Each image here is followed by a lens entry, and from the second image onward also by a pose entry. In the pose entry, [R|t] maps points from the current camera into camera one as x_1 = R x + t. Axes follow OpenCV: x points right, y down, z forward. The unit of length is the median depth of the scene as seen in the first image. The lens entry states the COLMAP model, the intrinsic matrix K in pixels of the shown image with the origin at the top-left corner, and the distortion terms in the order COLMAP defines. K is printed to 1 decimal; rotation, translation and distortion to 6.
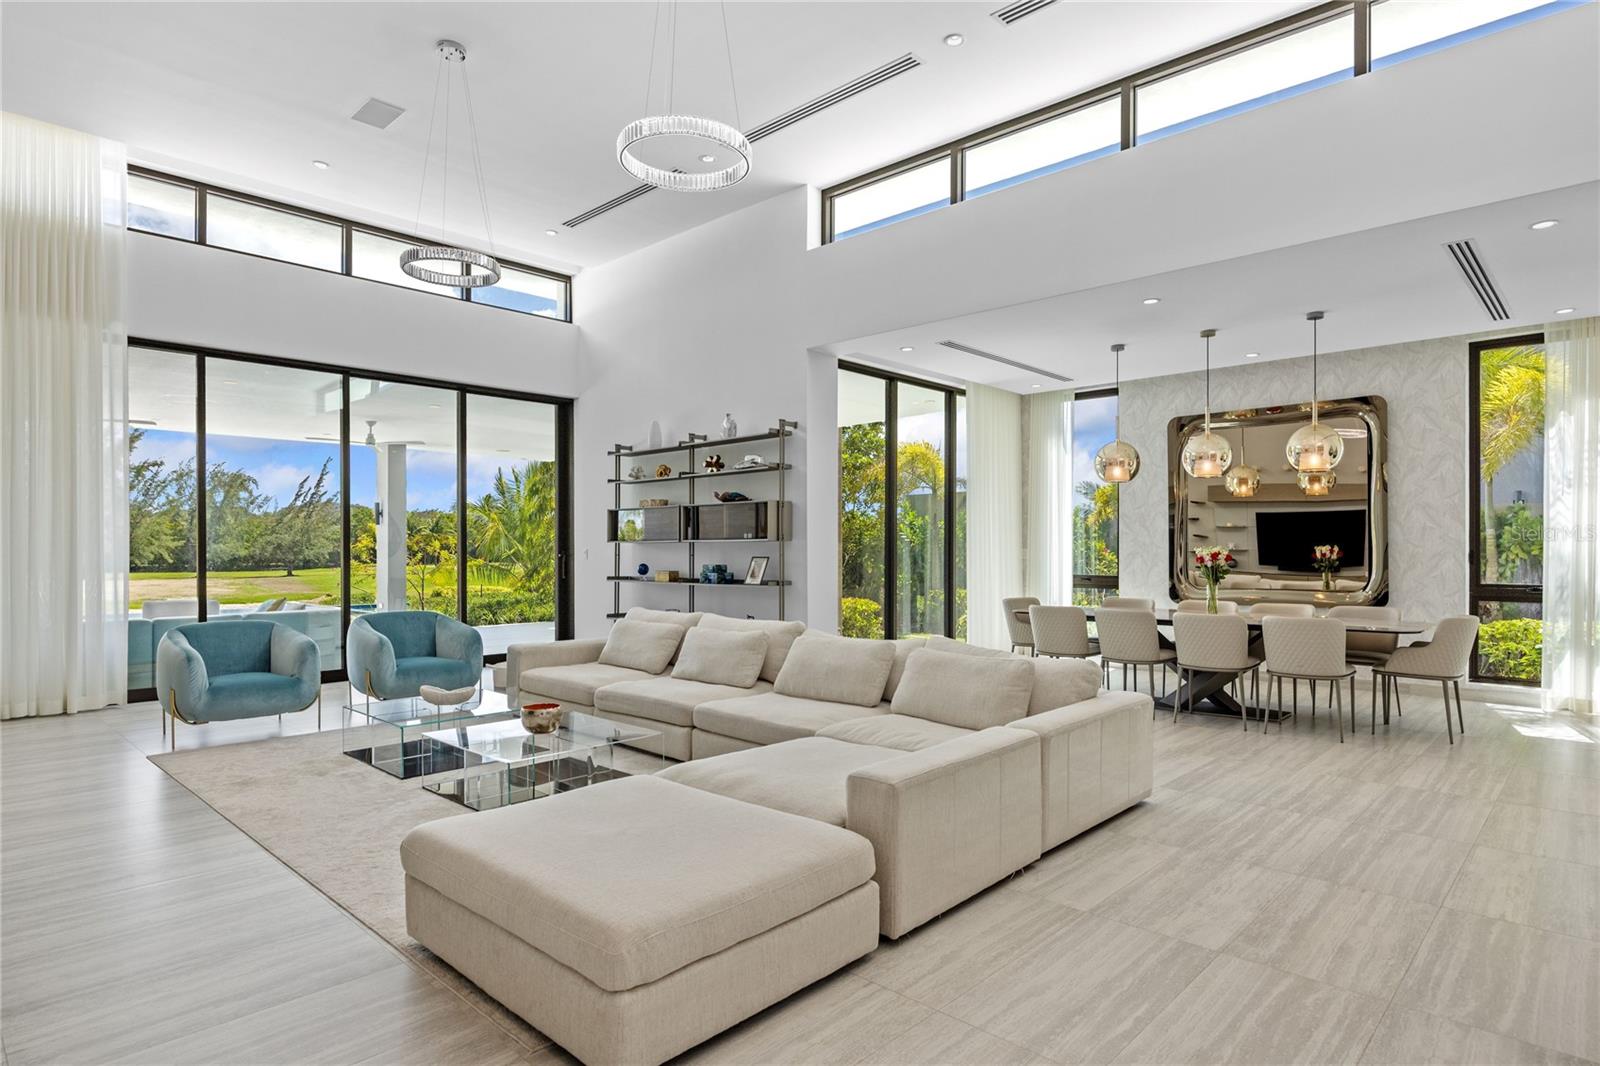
lens RADIAL K [[878.5, 0, 804.0], [0, 878.5, 555.5], [0, 0, 1]] dist [-0.017264, 0.009213]
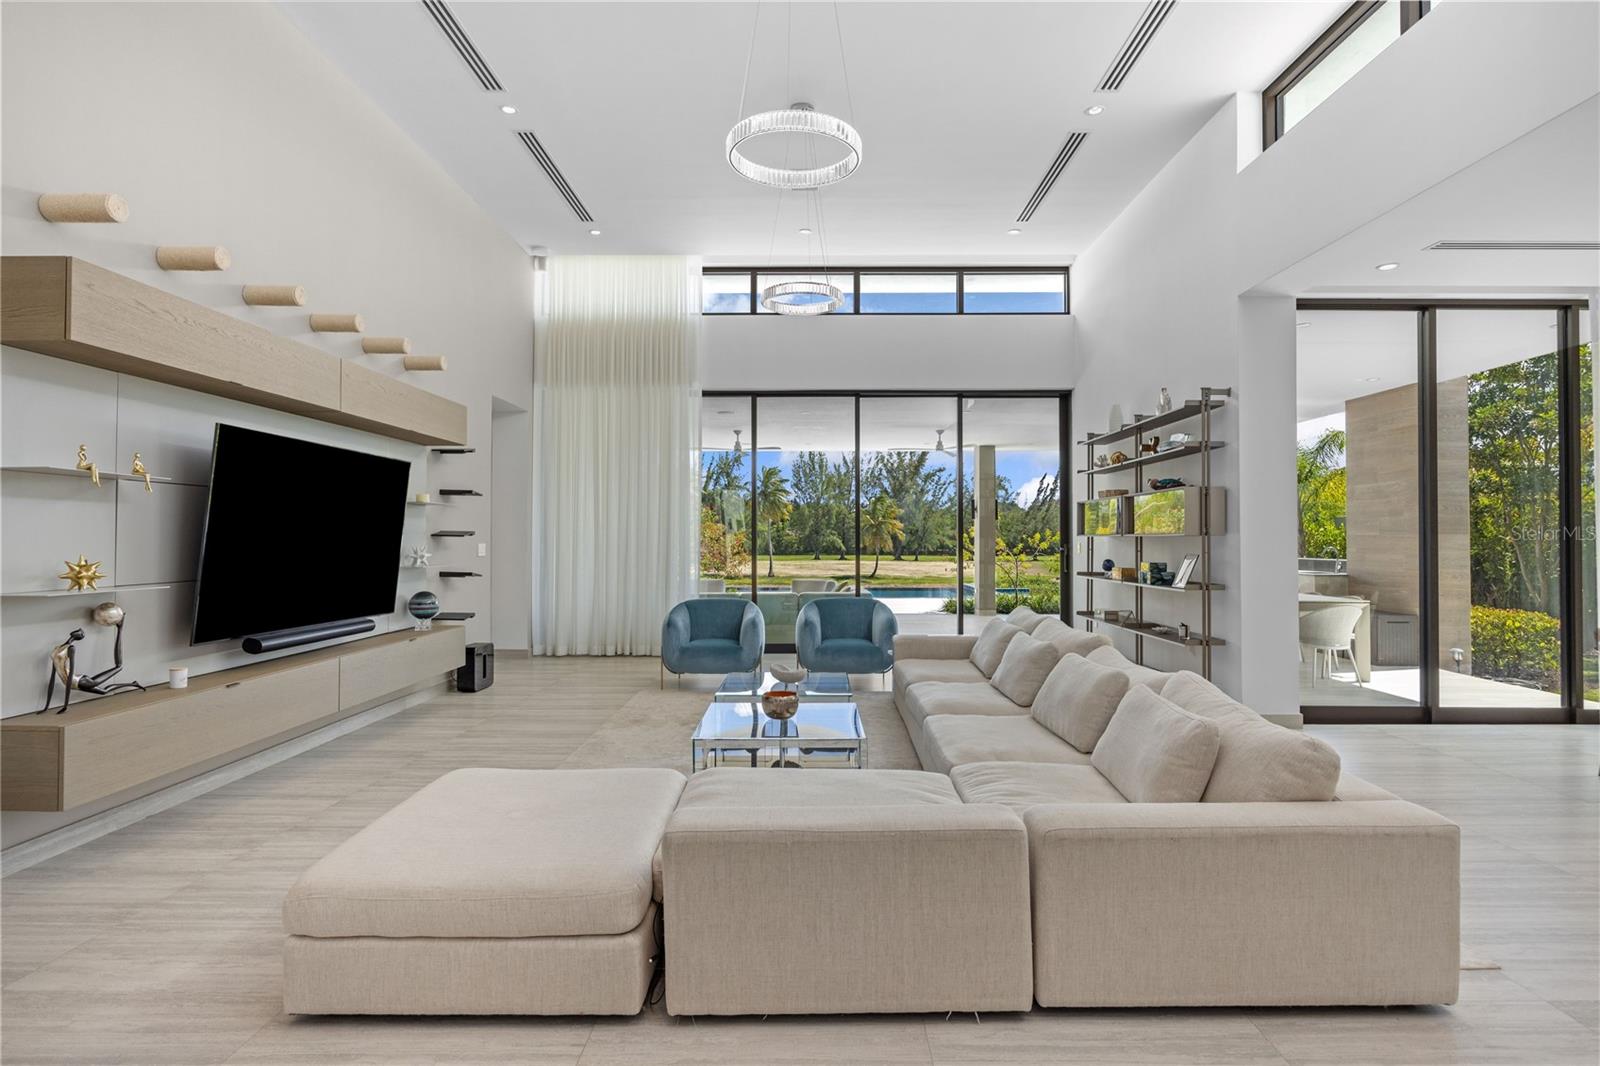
lens RADIAL K [[833.7, 0, 803.3], [0, 833.7, 529.7], [0, 0, 1]] dist [-0.013383, 0.005666]
pose [[0.681770, -0.007518, -0.731528, 0.258439], [-0.003628, 0.999900, -0.013658, -0.008911], [0.731557, 0.011966, 0.681675, 0.174743]]
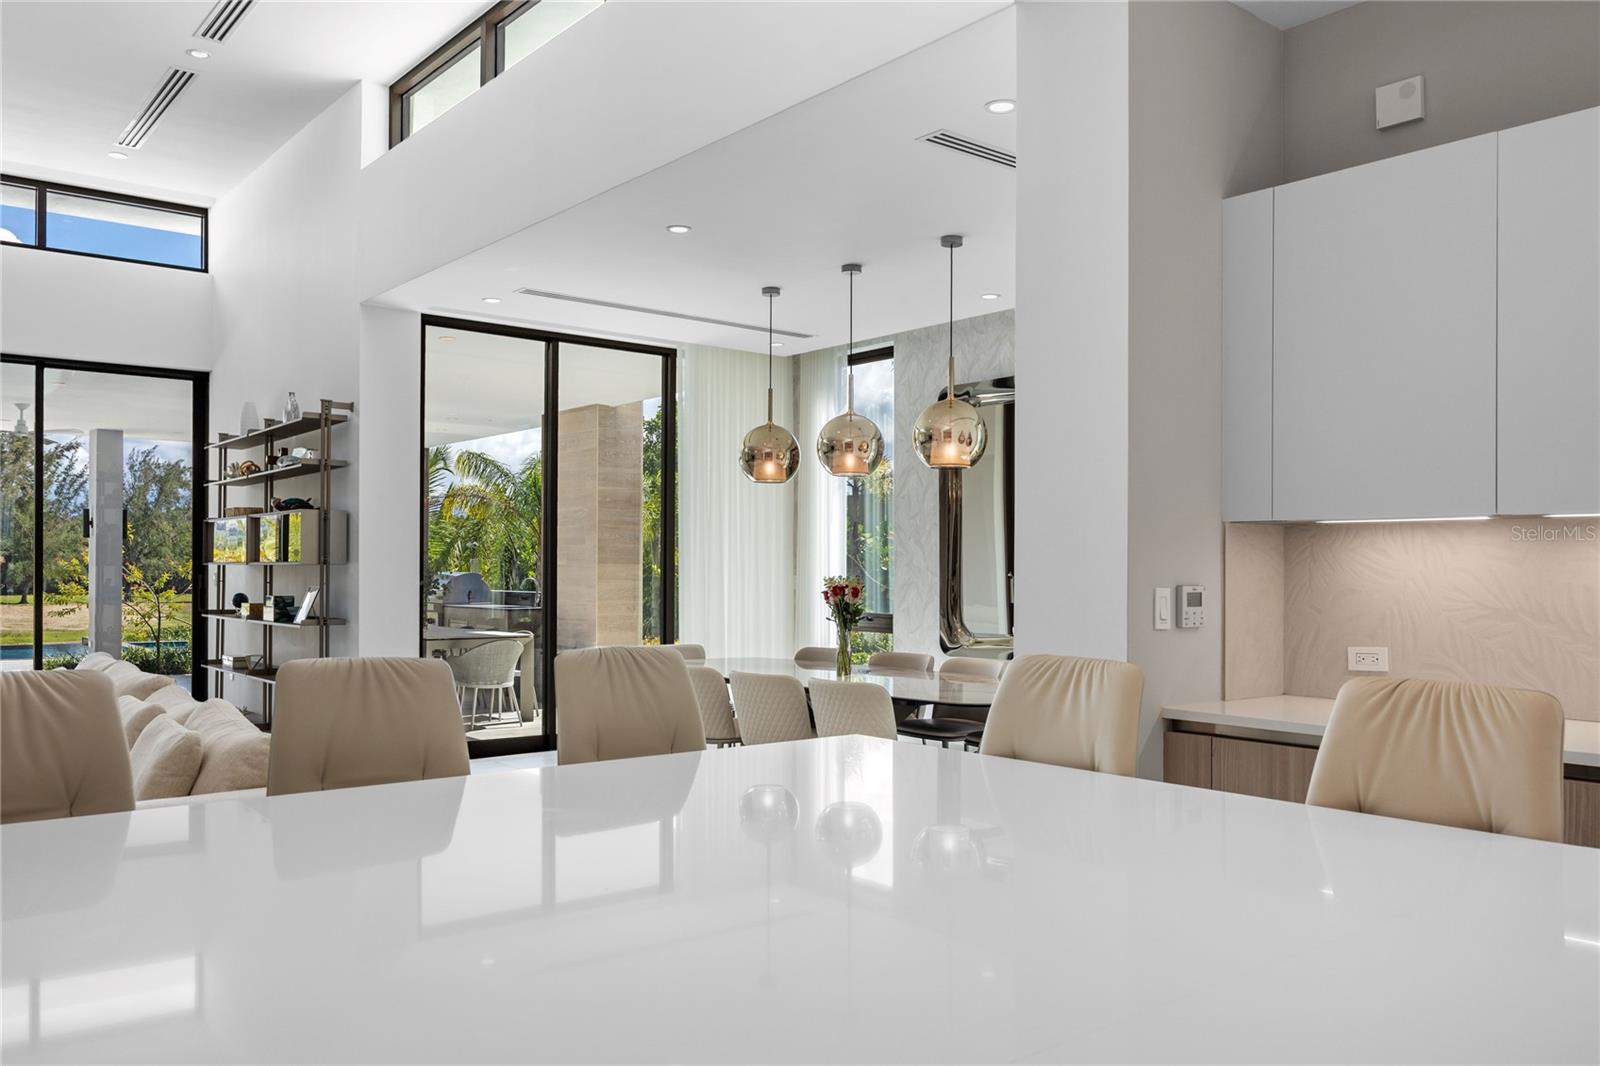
lens RADIAL K [[1238.5, 0, 807.0], [0, 1238.5, 567.8], [0, 0, 1]] dist [-0.004027, -0.003763]
pose [[0.992263, 0.004564, -0.124068, 0.456302], [-0.005314, 0.999970, -0.005711, -0.008876], [0.124038, 0.006326, 0.992257, 0.016183]]
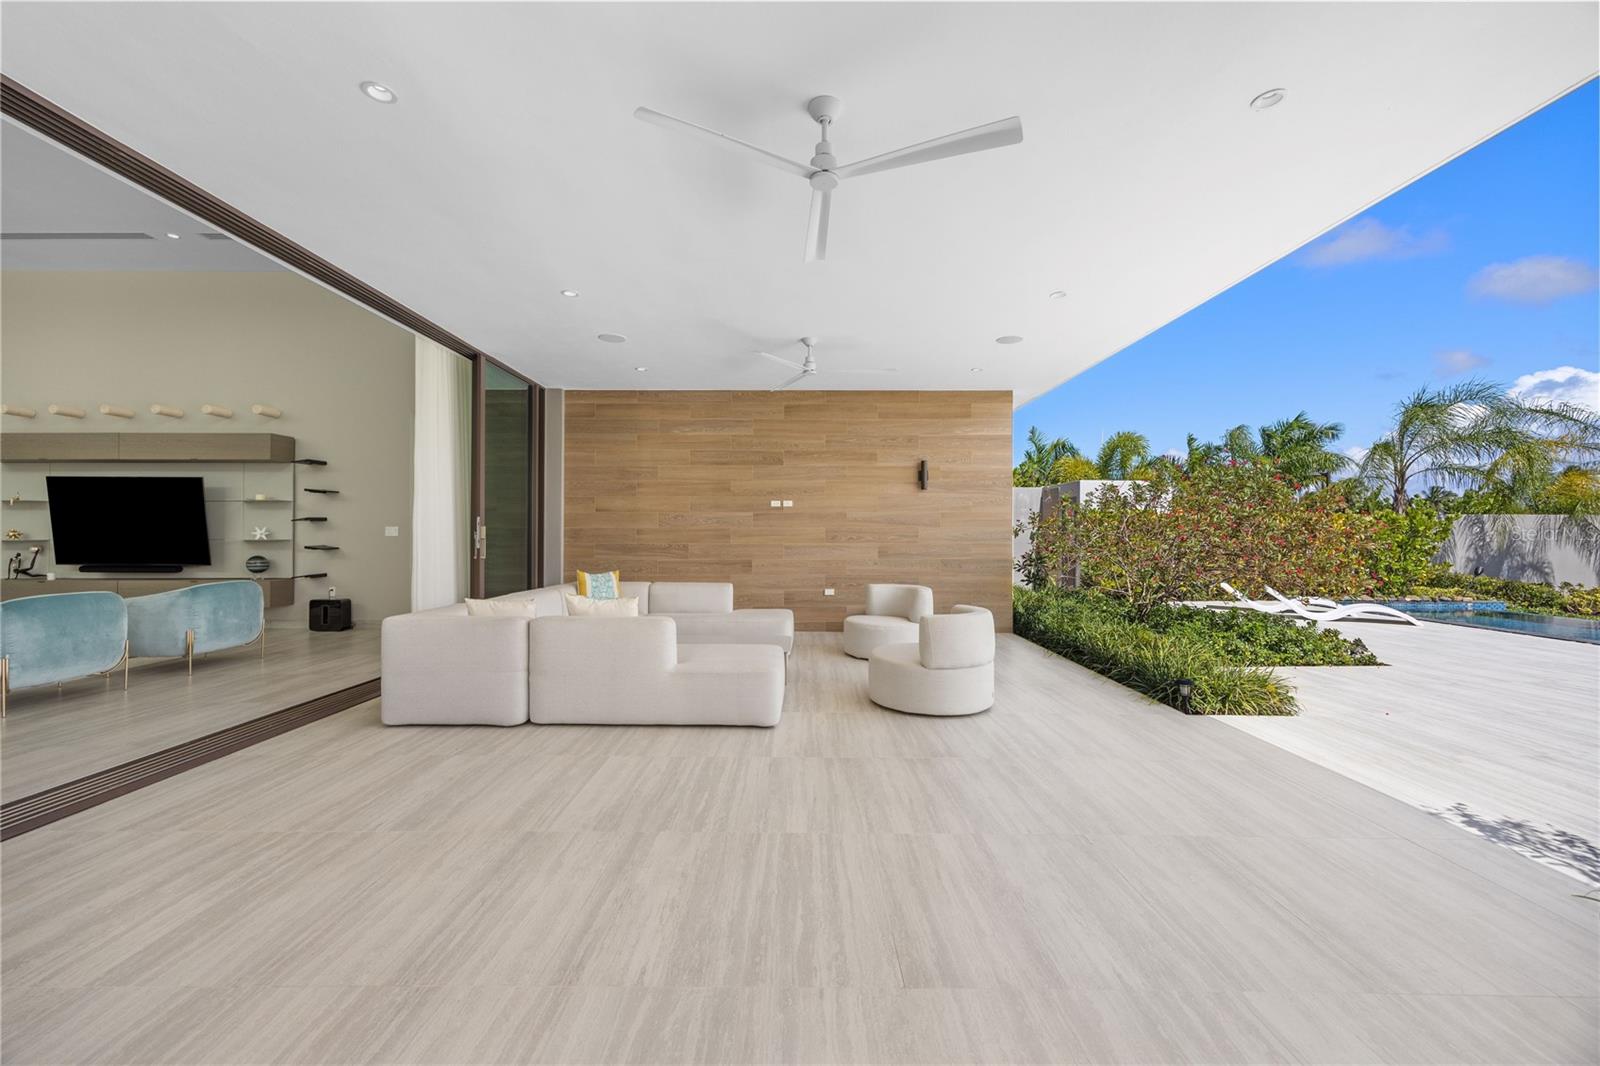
lens RADIAL K [[628.2, 0, 795.5], [0, 628.2, 530.0], [0, 0, 1]] dist [0.005933, -0.000700]
pose [[-0.732901, -0.007159, -0.680298, -0.479866], [-0.002655, 0.999967, -0.007663, 0.005604], [0.680330, -0.003811, -0.732896, 1.642417]]
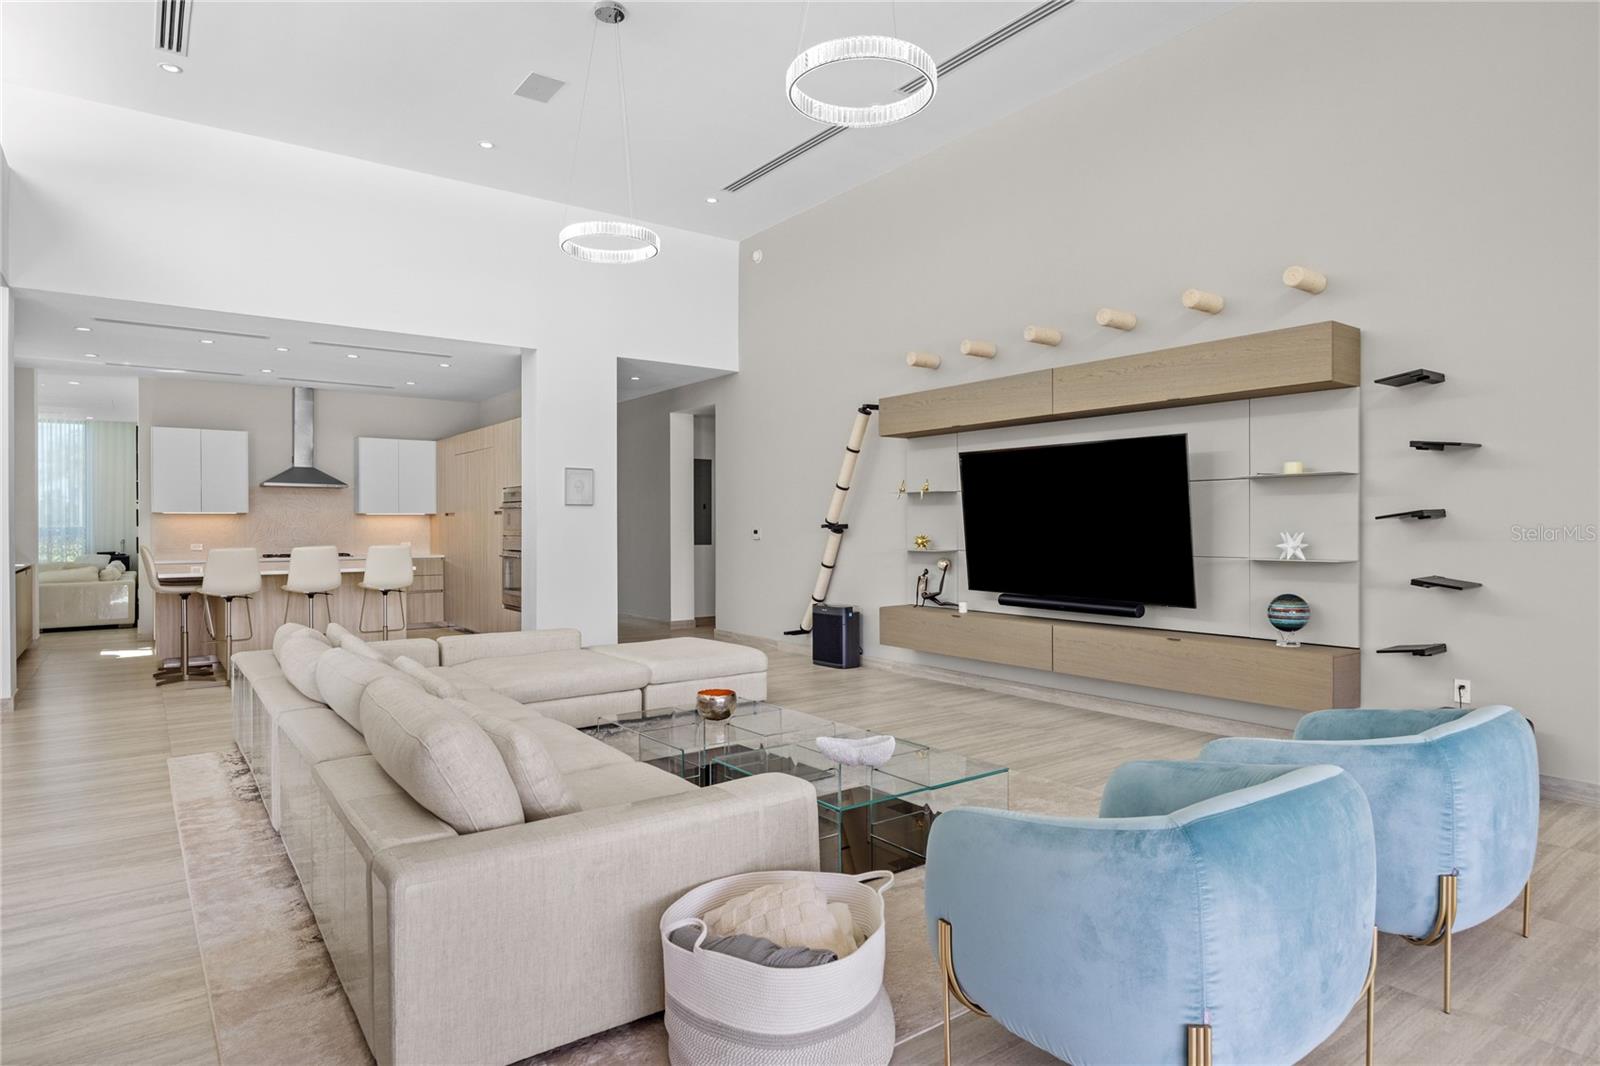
lens RADIAL K [[878.5, 0, 801.8], [0, 878.5, 535.9], [0, 0, 1]] dist [-0.017264, 0.009213]
pose [[-0.984108, -0.000412, 0.177572, -0.312087], [0.002003, 0.999908, 0.013417, -0.009803], [-0.177561, 0.013559, -0.984016, 1.078680]]
